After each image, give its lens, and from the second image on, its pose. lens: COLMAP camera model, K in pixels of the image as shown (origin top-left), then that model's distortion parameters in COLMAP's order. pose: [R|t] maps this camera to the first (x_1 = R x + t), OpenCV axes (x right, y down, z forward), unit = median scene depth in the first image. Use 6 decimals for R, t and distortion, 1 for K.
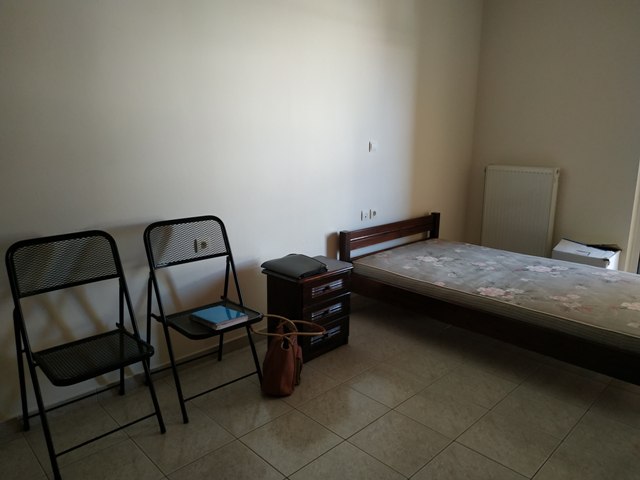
lens RADIAL K [[452.3, 0, 320.0], [0, 452.3, 240.0], [0, 0, 1]] dist [0.006324, -0.047496]
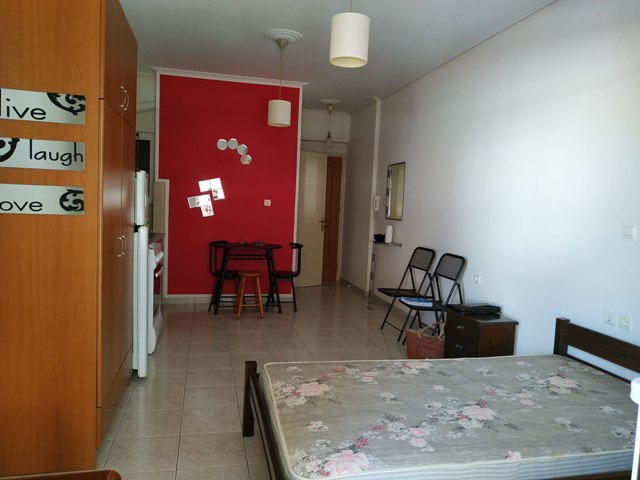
lens RADIAL K [[452.3, 0, 320.0], [0, 452.3, 240.0], [0, 0, 1]] dist [0.006324, -0.047496]
pose [[-0.498672, 0.035317, -0.866071, 1.359496], [-0.229485, 0.958136, 0.171206, -0.271341], [0.835860, 0.284125, -0.469691, 1.241678]]
